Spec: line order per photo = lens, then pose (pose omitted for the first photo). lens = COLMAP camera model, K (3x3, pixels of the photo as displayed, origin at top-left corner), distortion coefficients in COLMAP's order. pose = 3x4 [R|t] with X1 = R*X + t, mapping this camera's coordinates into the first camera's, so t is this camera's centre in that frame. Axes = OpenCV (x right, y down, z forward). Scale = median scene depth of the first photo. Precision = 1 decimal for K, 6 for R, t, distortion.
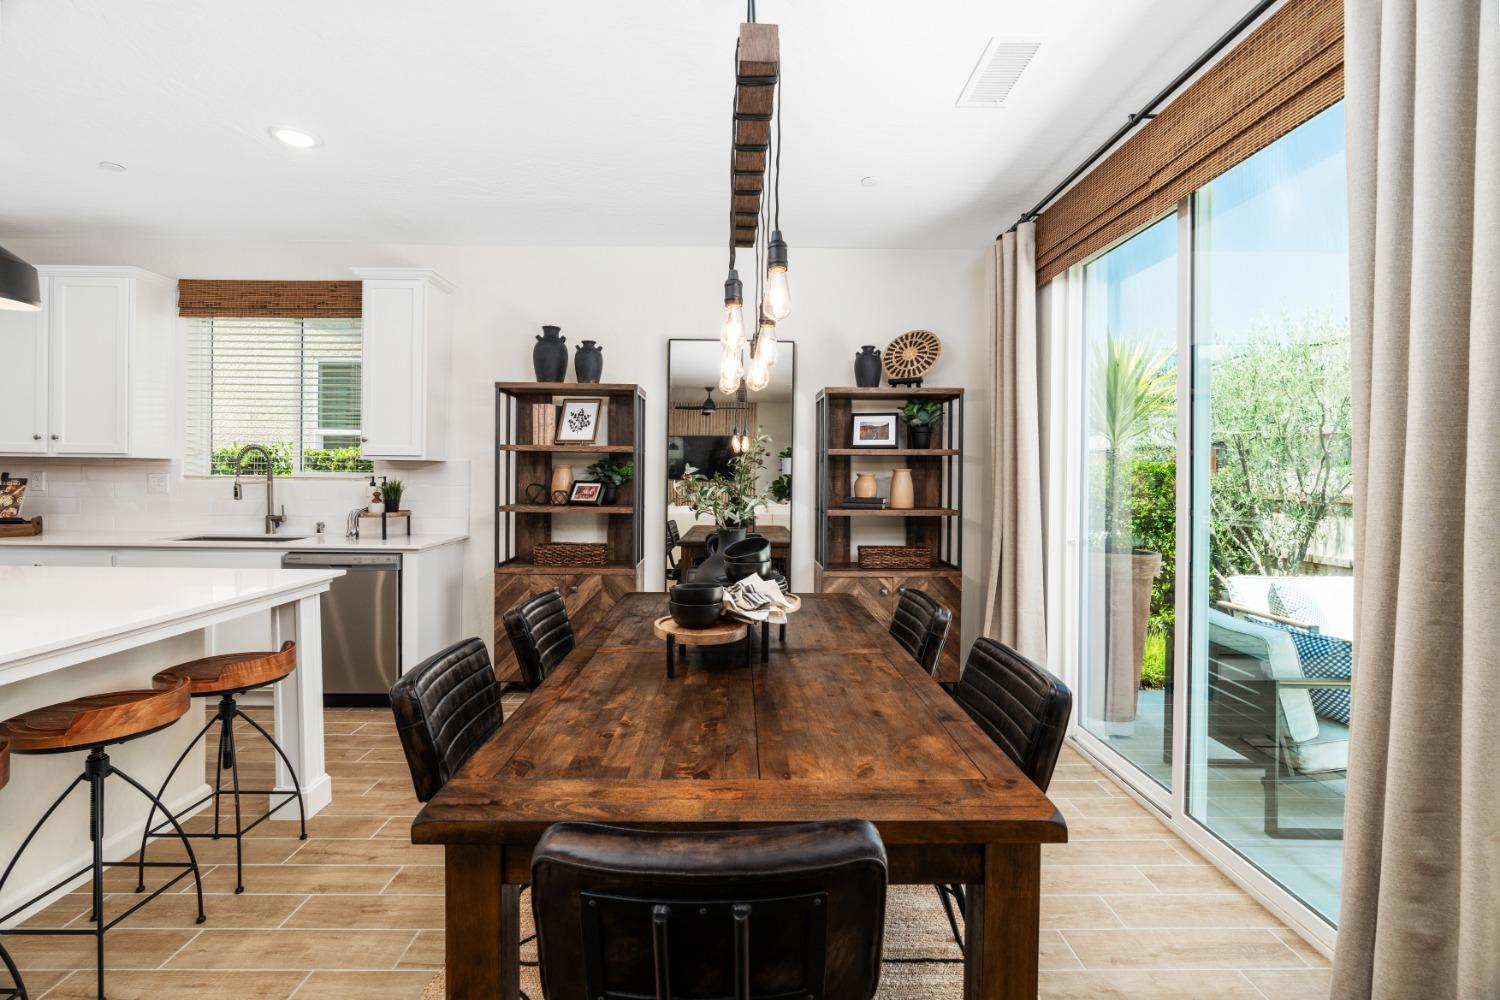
lens RADIAL K [[652.8, 0, 755.6], [0, 652.8, 482.8], [0, 0, 1]] dist [-0.002988, -0.000249]
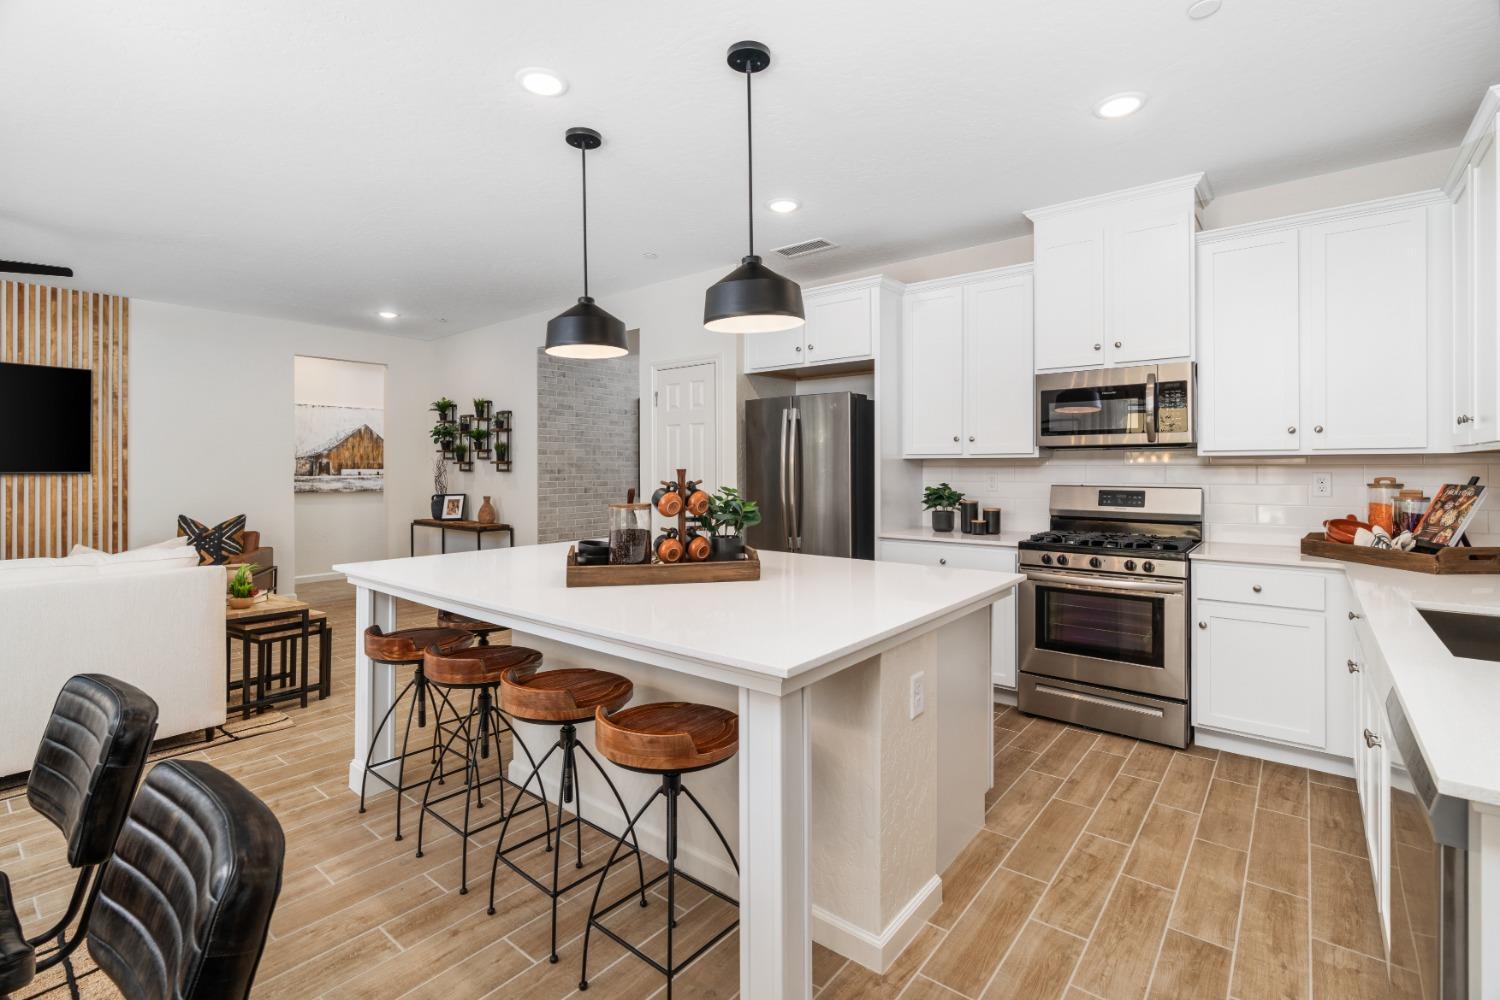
lens RADIAL K [[688.8, 0, 753.5], [0, 688.8, 467.7], [0, 0, 1]] dist [-0.001478, 0.000046]
pose [[-0.624416, -0.009411, -0.781035, -0.126263], [-0.011213, 0.999932, -0.003085, -0.012016], [0.781012, 0.006831, -0.624479, 0.740503]]
